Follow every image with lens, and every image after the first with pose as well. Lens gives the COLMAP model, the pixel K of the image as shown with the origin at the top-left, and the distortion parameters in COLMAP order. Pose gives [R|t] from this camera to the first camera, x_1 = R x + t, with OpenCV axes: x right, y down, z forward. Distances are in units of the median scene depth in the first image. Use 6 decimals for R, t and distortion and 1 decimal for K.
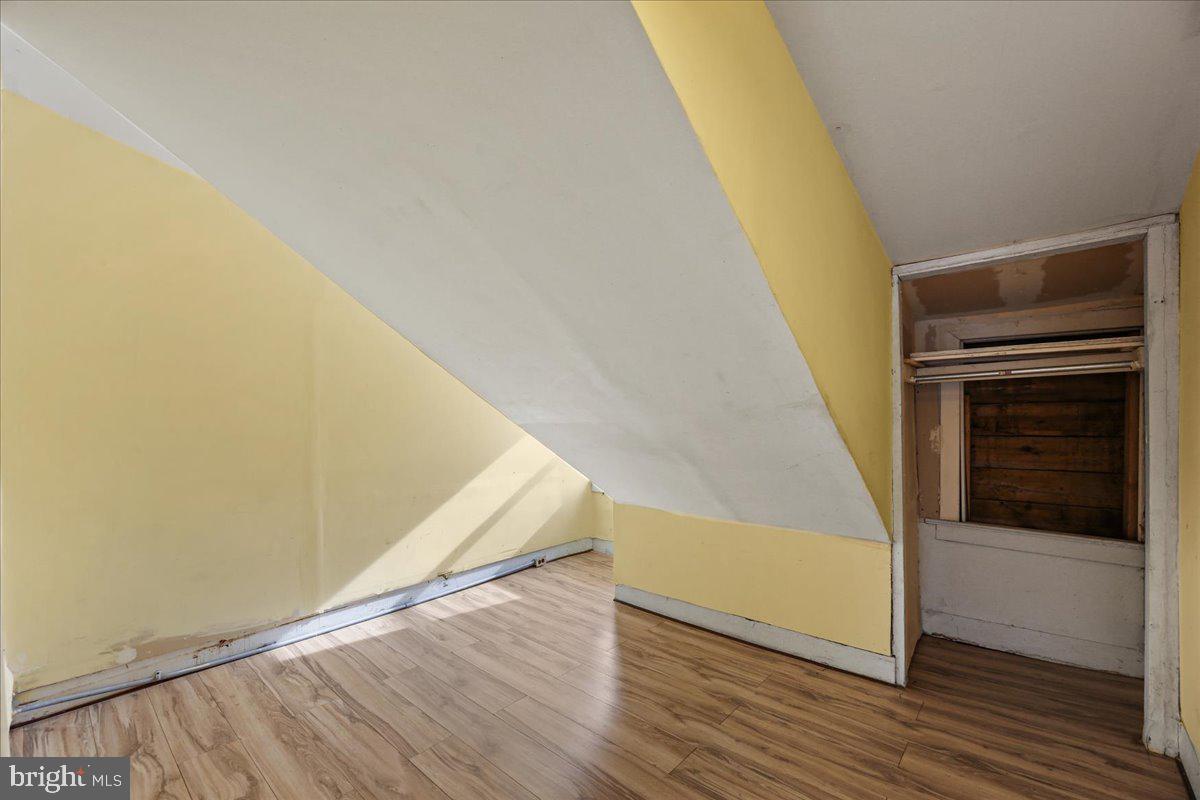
lens RADIAL K [[497.4, 0, 595.1], [0, 497.4, 402.9], [0, 0, 1]] dist [-0.010444, -0.000576]
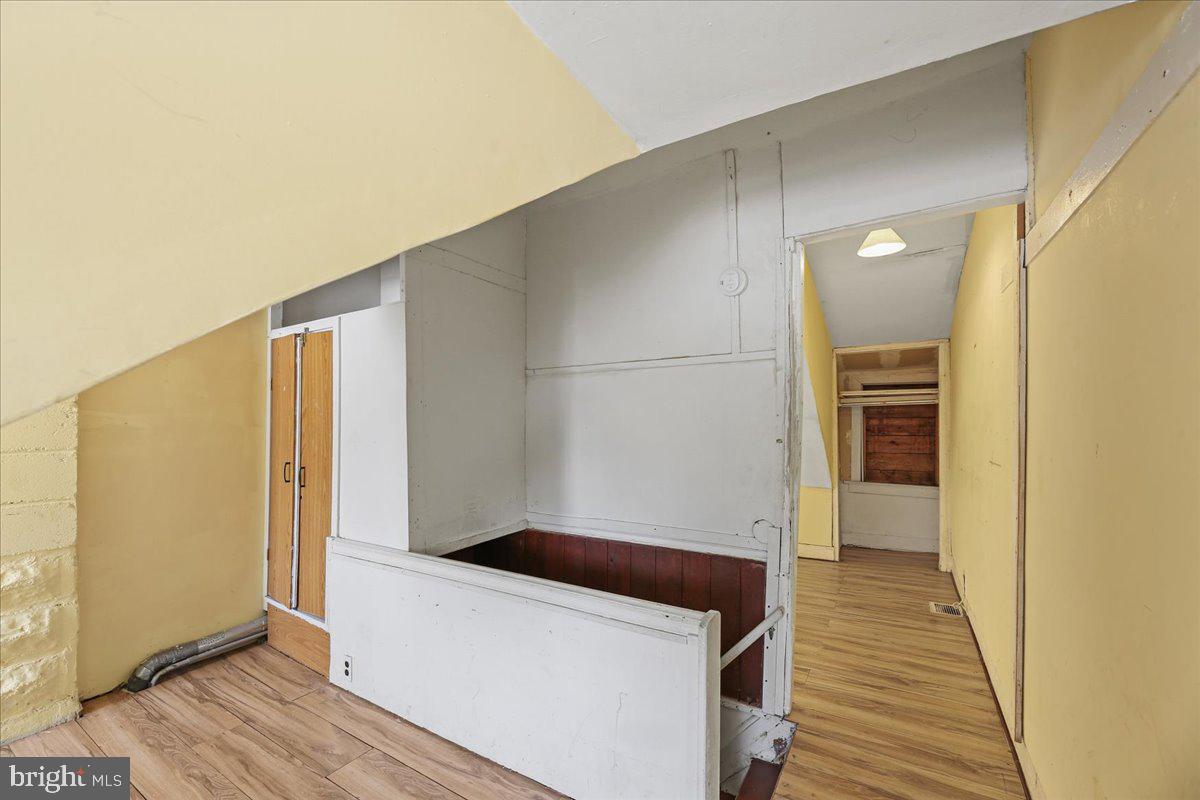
lens RADIAL K [[497.4, 0, 602.3], [0, 497.4, 405.1], [0, 0, 1]] dist [-0.010444, -0.000576]
pose [[0.982068, 0.014259, 0.187987, -0.608420], [-0.010979, 0.999769, -0.018475, -0.002277], [-0.188207, 0.016080, 0.981998, -0.694180]]
